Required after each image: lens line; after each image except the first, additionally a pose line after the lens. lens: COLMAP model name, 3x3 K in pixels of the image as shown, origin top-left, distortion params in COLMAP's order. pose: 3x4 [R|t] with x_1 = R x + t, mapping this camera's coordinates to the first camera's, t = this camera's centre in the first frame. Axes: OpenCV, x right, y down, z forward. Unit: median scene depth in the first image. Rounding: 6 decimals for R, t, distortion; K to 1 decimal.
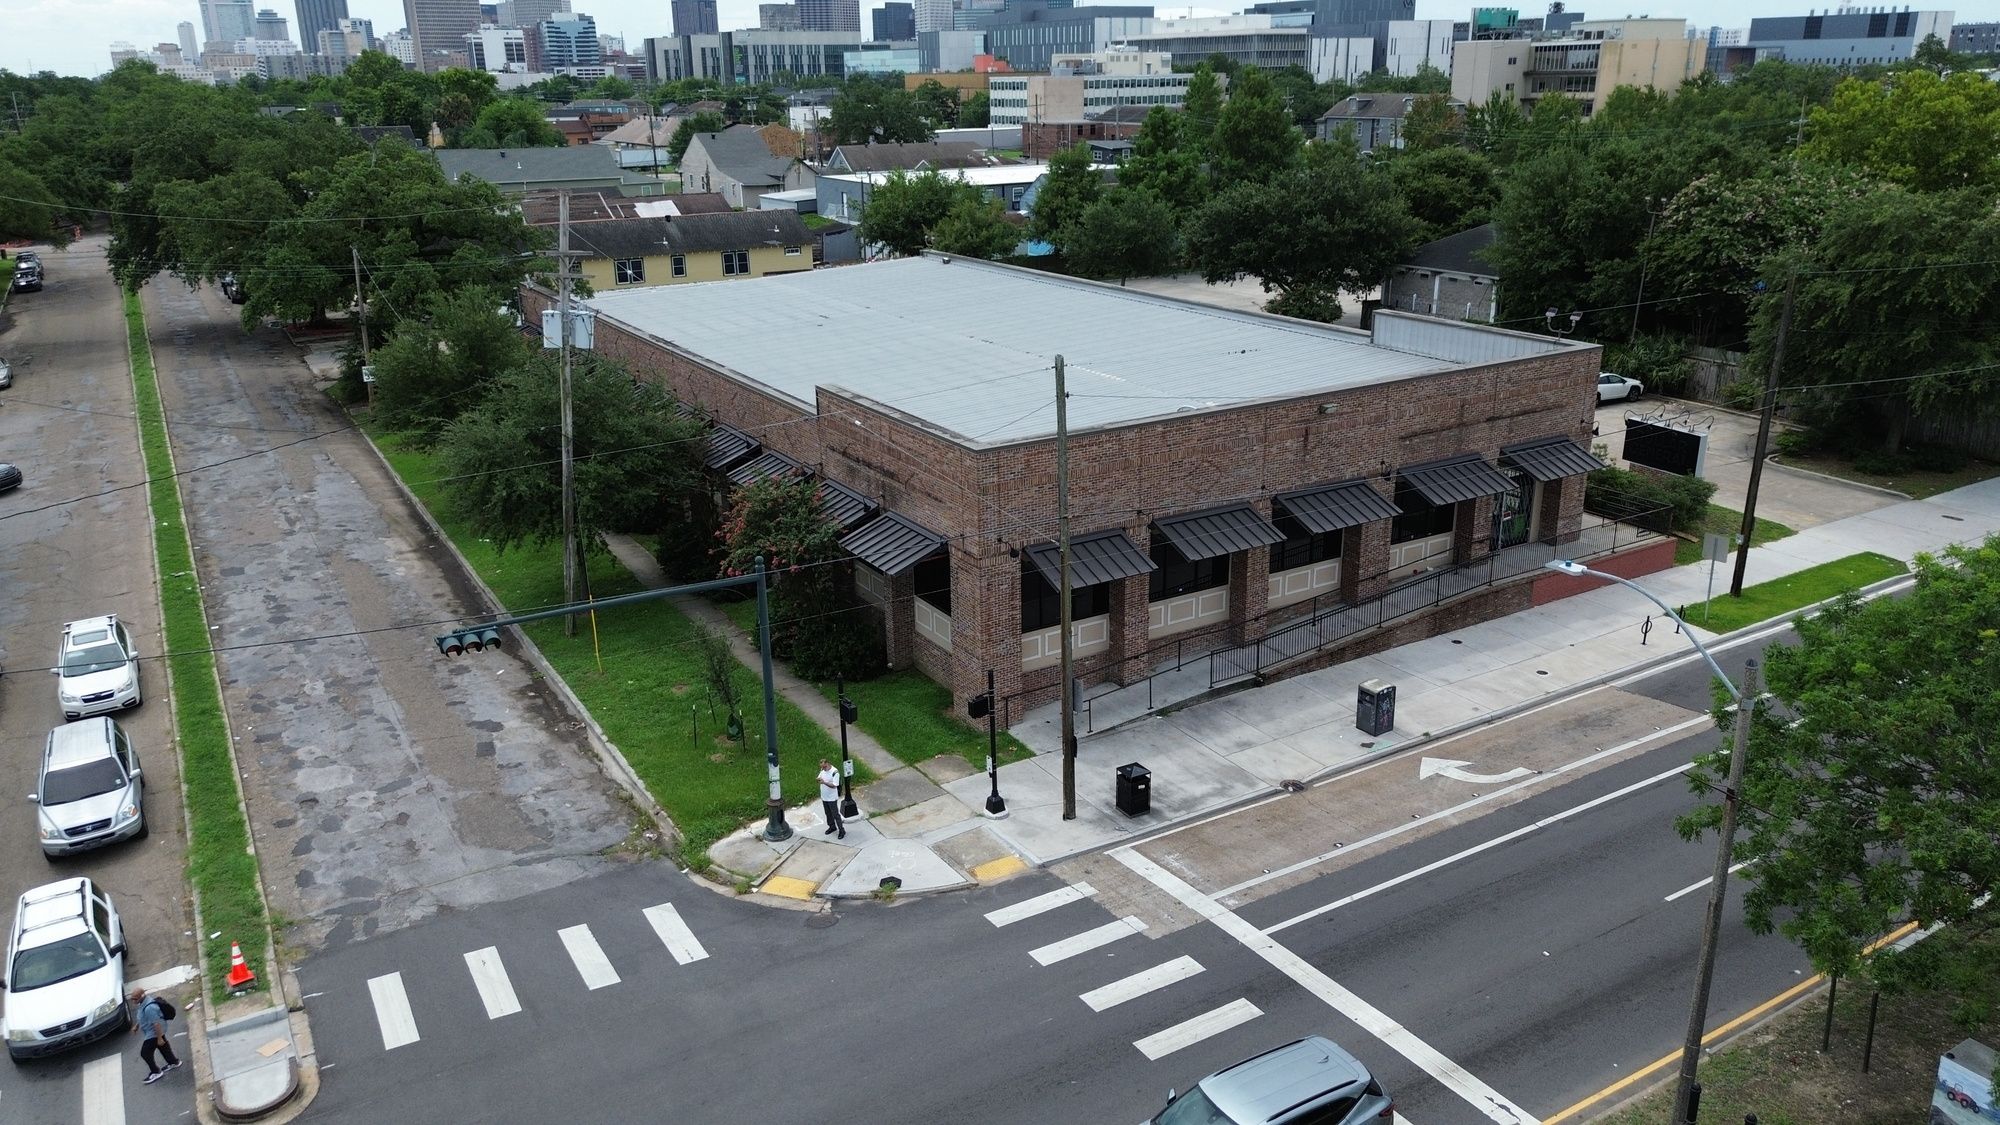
lens RADIAL K [[1419.3, 0, 1000.0], [0, 1419.3, 562.5], [0, 0, 1]] dist [0.100417, -0.127607]
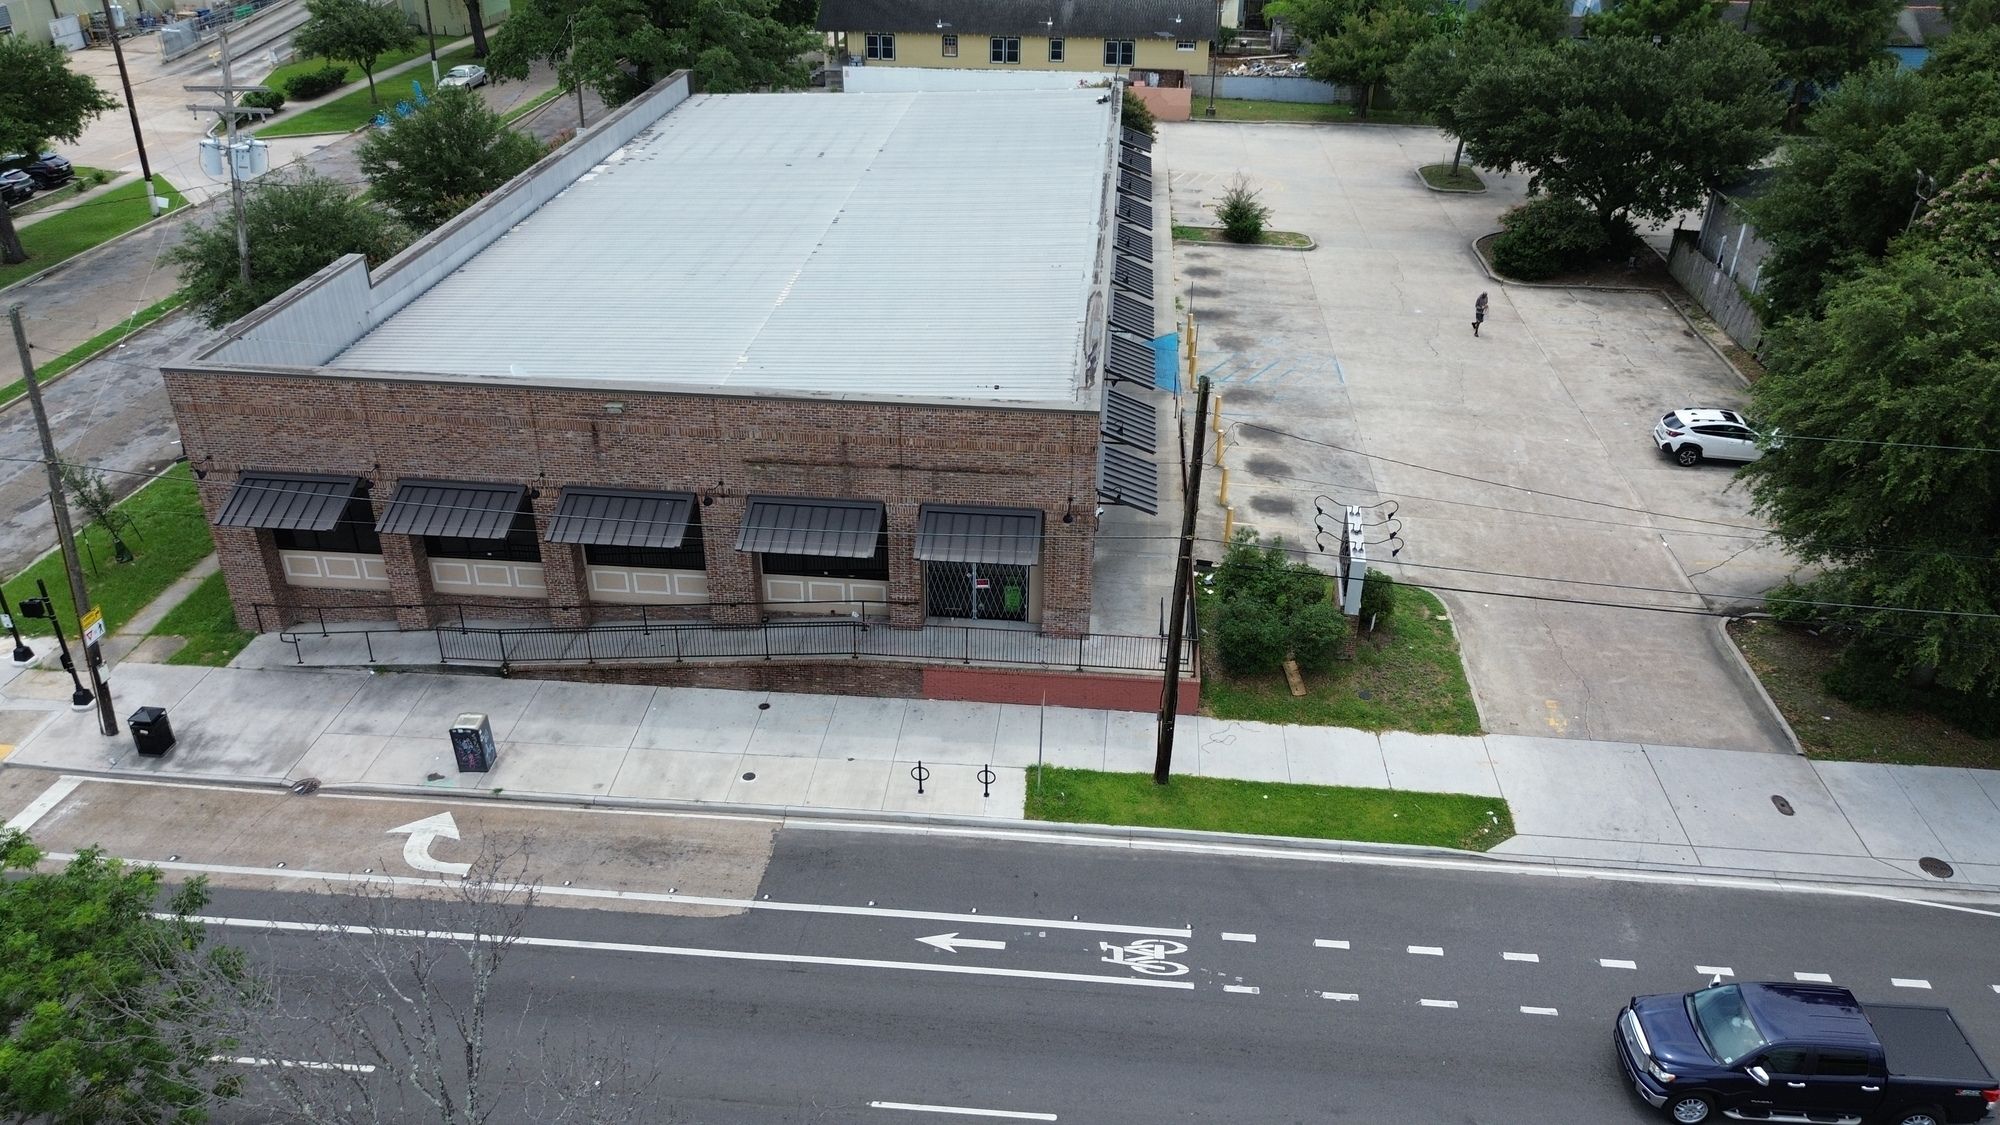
lens RADIAL K [[1419.3, 0, 1000.0], [0, 1419.3, 562.5], [0, 0, 1]] dist [0.100417, -0.127607]
pose [[0.804532, 0.309902, -0.506646, 0.895678], [-0.212218, 0.946755, 0.242113, -0.281662], [0.554701, -0.087269, 0.827461, 0.402729]]
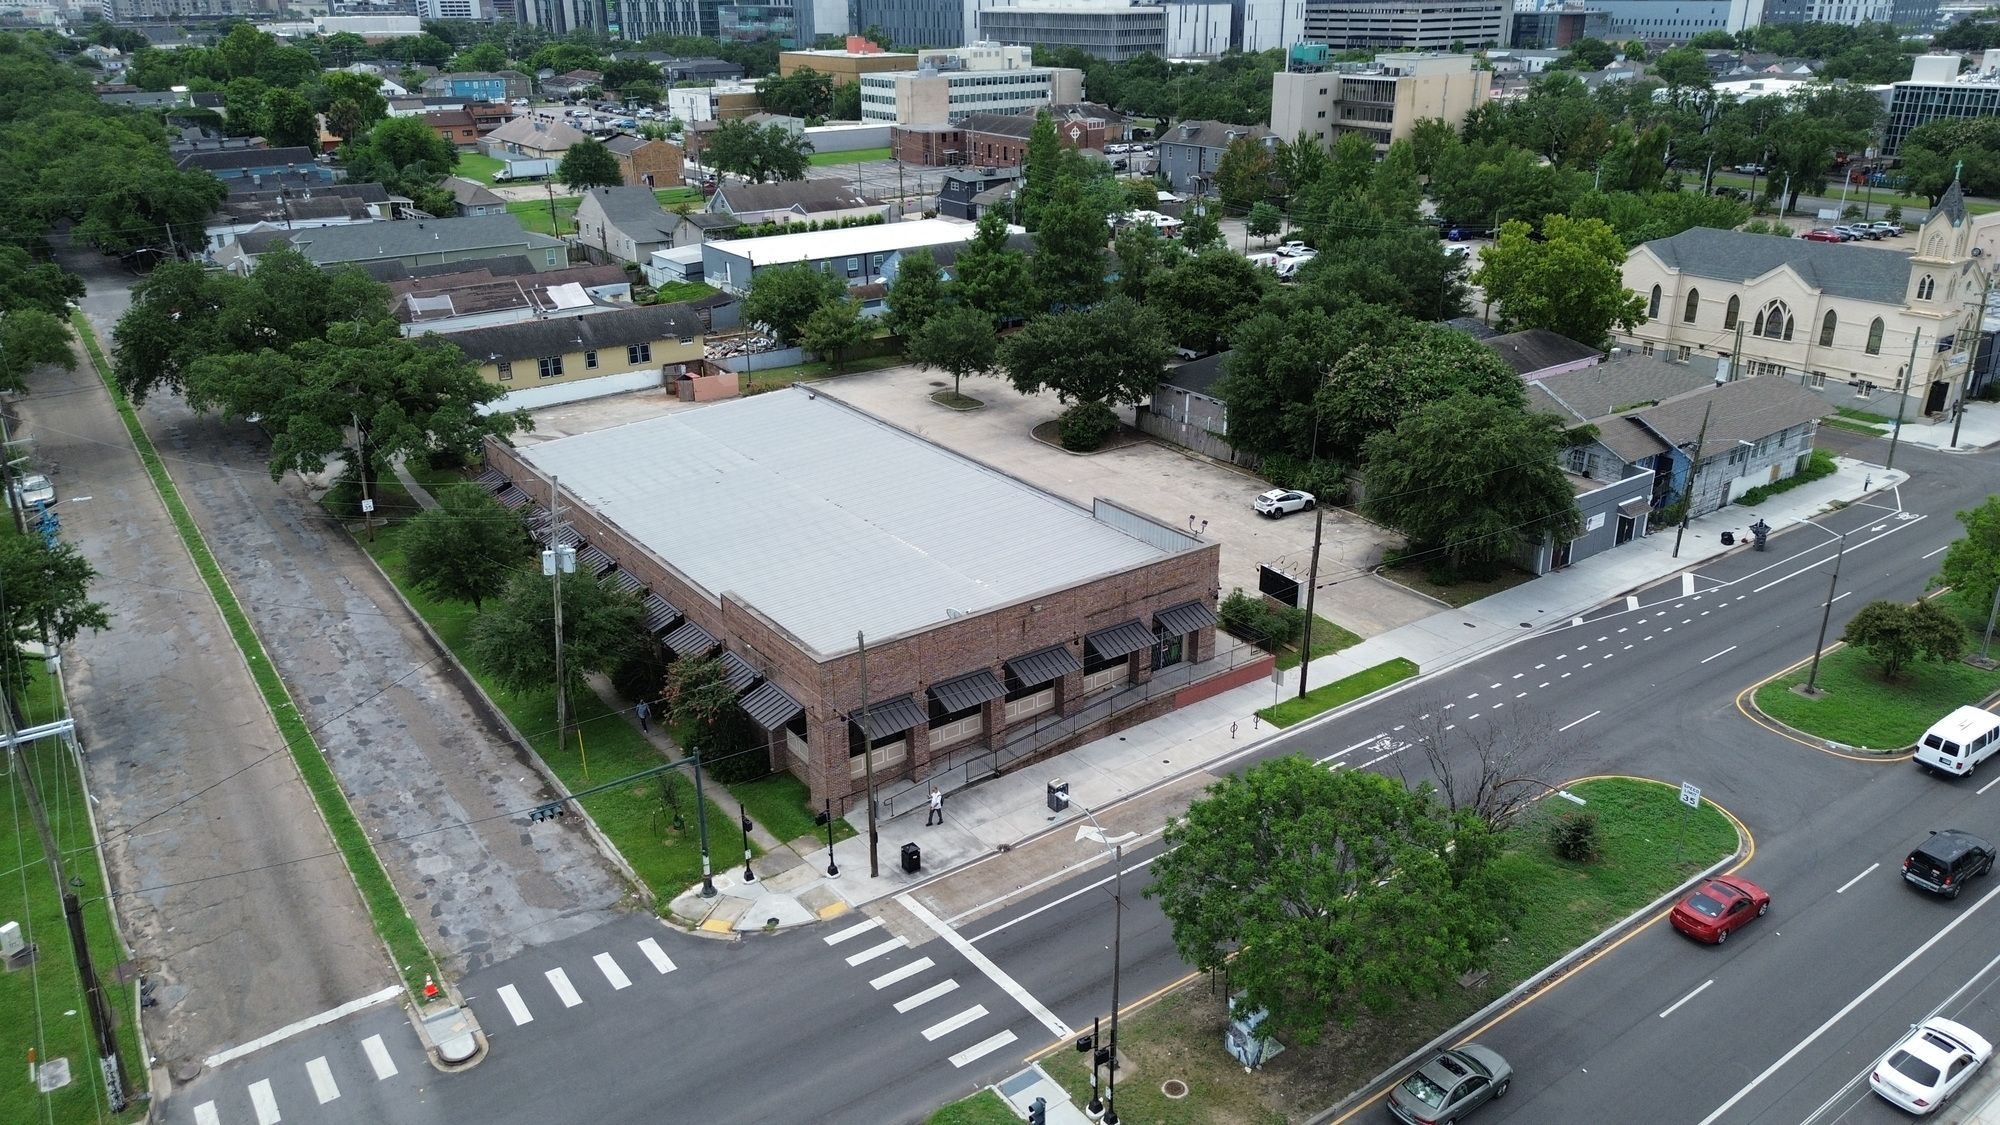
lens RADIAL K [[1419.3, 0, 1000.0], [0, 1419.3, 562.5], [0, 0, 1]] dist [0.100417, -0.127607]
pose [[0.996942, -0.021824, 0.075039, 0.065685], [0.017838, 0.998415, 0.053384, -0.250430], [-0.076085, -0.051882, 0.995751, -0.632182]]
